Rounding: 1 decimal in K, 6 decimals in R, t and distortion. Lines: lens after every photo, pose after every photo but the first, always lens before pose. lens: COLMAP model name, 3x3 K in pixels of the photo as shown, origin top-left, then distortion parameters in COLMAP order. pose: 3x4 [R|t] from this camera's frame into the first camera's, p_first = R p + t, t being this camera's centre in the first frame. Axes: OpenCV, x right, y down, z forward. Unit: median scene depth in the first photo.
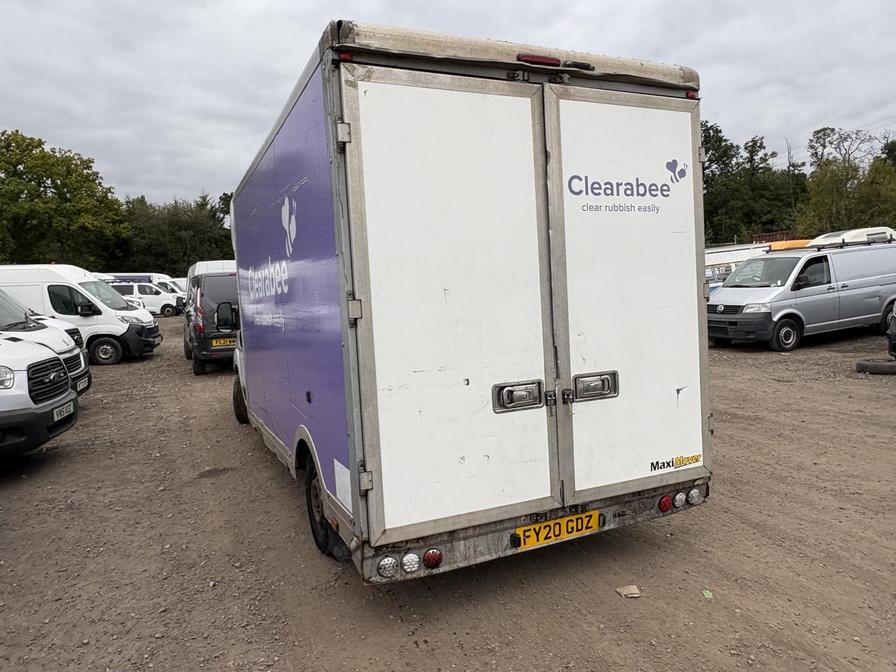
lens RADIAL K [[617.3, 0, 444.9], [0, 617.3, 333.8], [0, 0, 1]] dist [-0.007394, -0.000450]
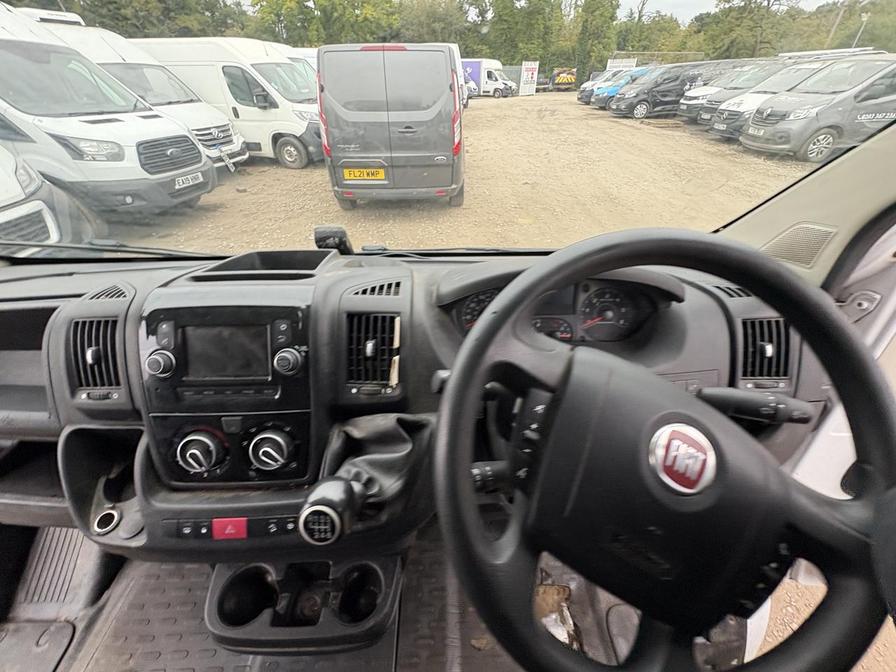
lens RADIAL K [[355.0, 0, 450.7], [0, 355.0, 334.6], [0, 0, 1]] dist [0.001825, -0.000986]
pose [[0.923475, 0.250845, -0.290293, -0.020285], [-0.064117, 0.846912, 0.527854, -0.009936], [0.378262, -0.468847, 0.798185, 0.124656]]
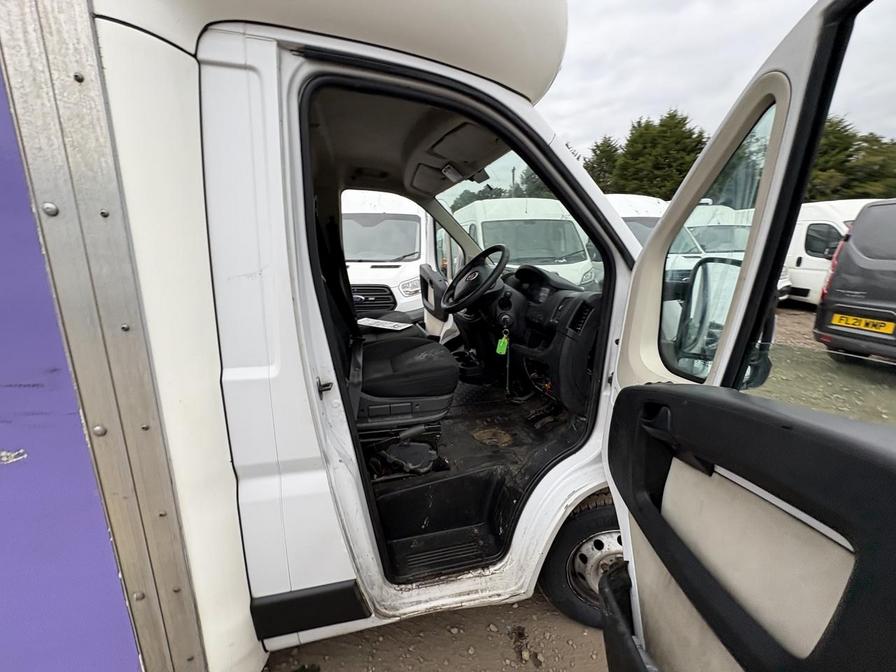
lens RADIAL K [[355.0, 0, 449.4], [0, 355.0, 338.4], [0, 0, 1]] dist [0.001825, -0.000986]
pose [[-0.182165, 0.291134, -0.939179, 0.007453], [-0.068715, 0.949056, 0.307524, -0.009781], [0.980864, 0.120555, -0.152880, 0.131485]]
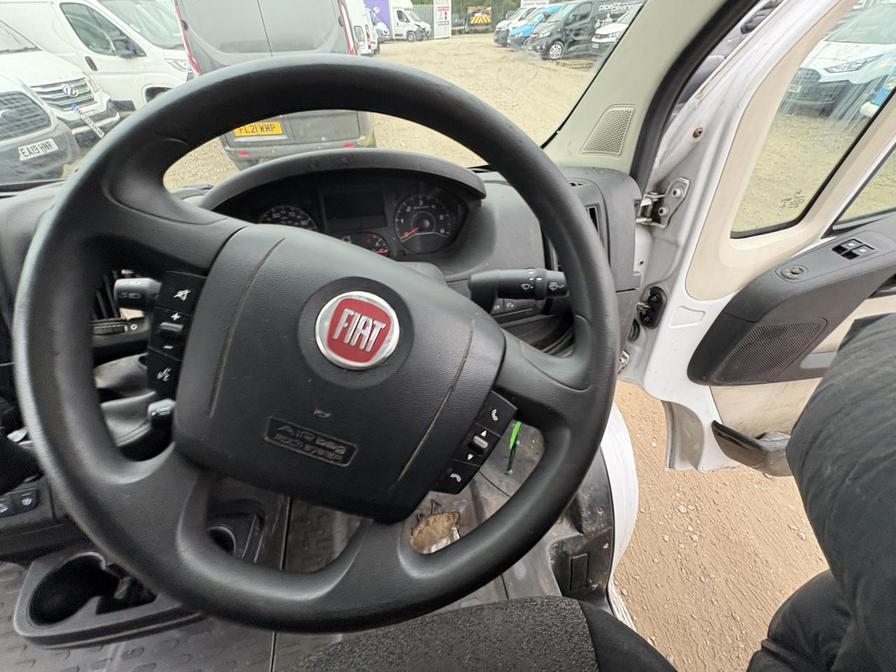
lens RADIAL K [[355.0, 0, 447.8], [0, 355.0, 334.1], [0, 0, 1]] dist [0.001825, -0.000986]
pose [[0.977965, 0.154033, -0.140922, -0.016866], [-0.038960, 0.797805, 0.601656, -0.008682], [0.205104, -0.582908, 0.786226, 0.125819]]
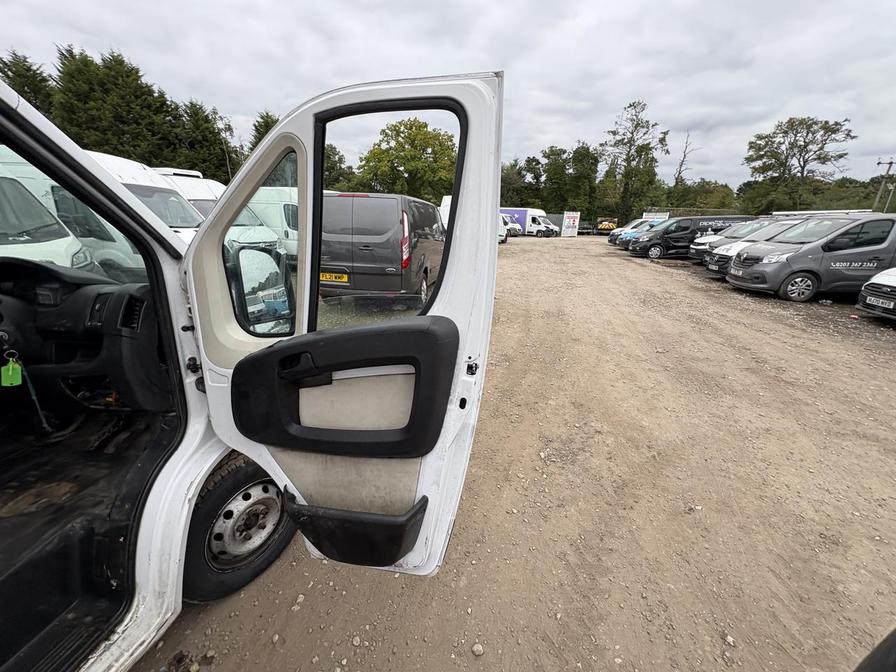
lens RADIAL K [[355.0, 0, 449.3], [0, 355.0, 334.3], [0, 0, 1]] dist [0.001825, -0.000986]
pose [[0.839560, 0.227149, -0.493500, 0.010243], [-0.111517, 0.961106, 0.252663, -0.010741], [0.531699, -0.157092, 0.832237, 0.128651]]
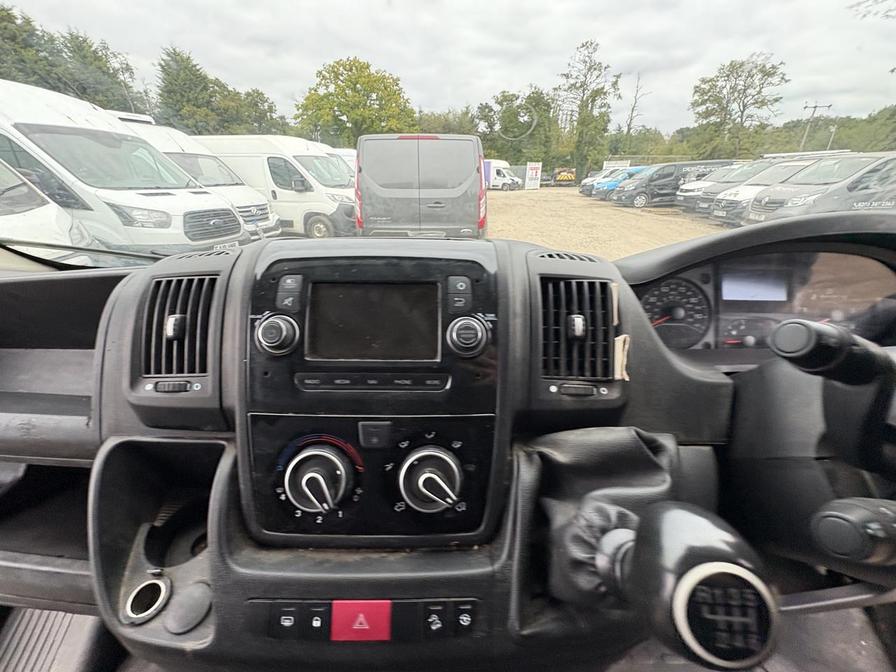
lens RADIAL K [[355.0, 0, 450.7], [0, 355.0, 336.9], [0, 0, 1]] dist [0.001825, -0.000986]
pose [[0.912446, 0.205067, -0.354104, -0.023936], [-0.074109, 0.933868, 0.349855, -0.006985], [0.402430, -0.292982, 0.867302, 0.124679]]
